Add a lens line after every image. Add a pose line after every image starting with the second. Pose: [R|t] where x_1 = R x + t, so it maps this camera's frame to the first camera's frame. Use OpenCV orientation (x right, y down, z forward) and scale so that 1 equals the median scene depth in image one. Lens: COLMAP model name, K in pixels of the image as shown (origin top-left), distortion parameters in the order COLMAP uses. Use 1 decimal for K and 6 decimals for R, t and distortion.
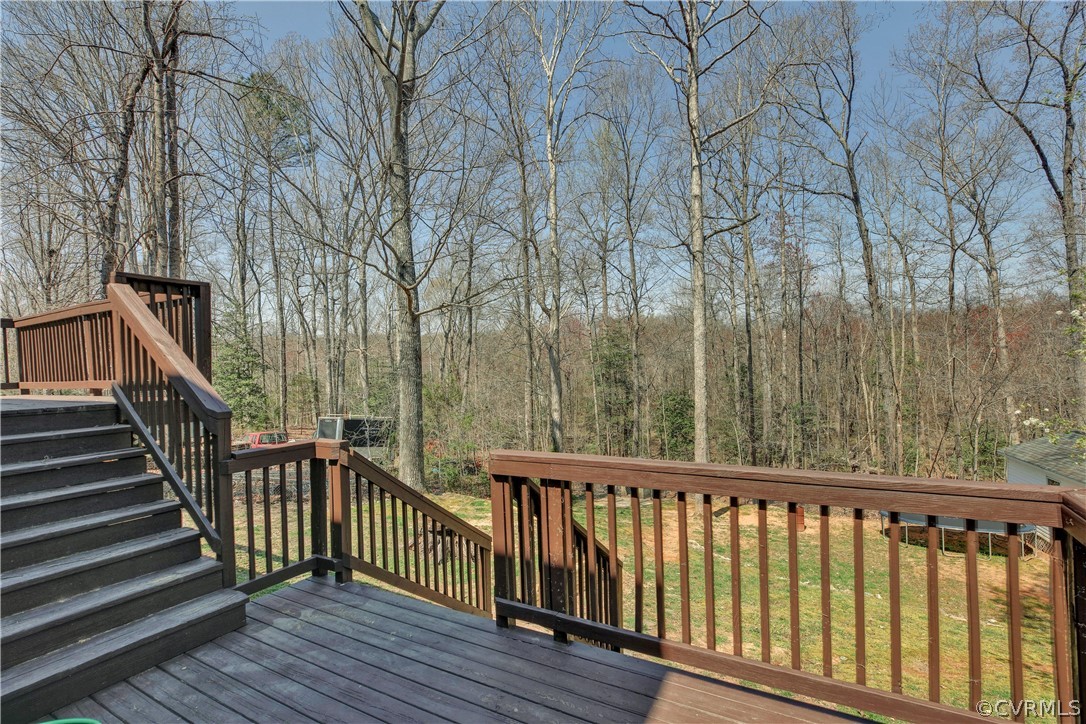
lens RADIAL K [[512.8, 0, 543.0], [0, 512.8, 362.0], [0, 0, 1]] dist [-0.000934, 0.000261]
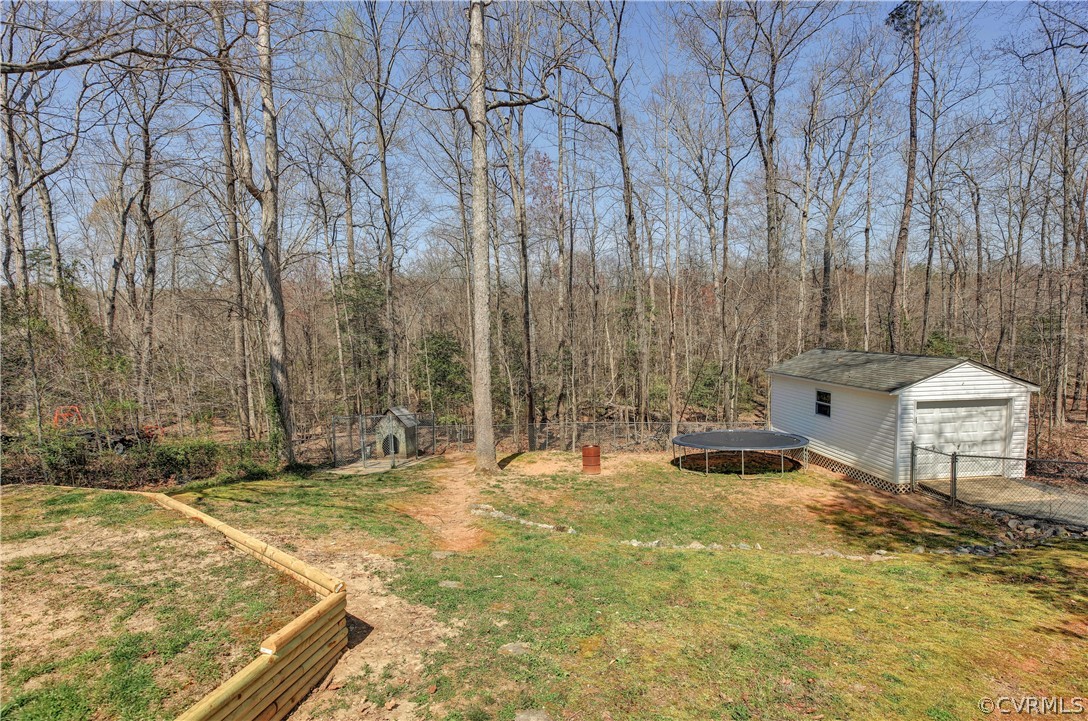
lens RADIAL K [[522.9, 0, 544.0], [0, 522.9, 360.5], [0, 0, 1]] dist [-0.019562, 0.000469]
pose [[0.891113, -0.026177, 0.453025, 0.022244], [-0.005465, 0.997643, 0.068397, 0.051107], [-0.453748, -0.063425, 0.888870, 0.171263]]
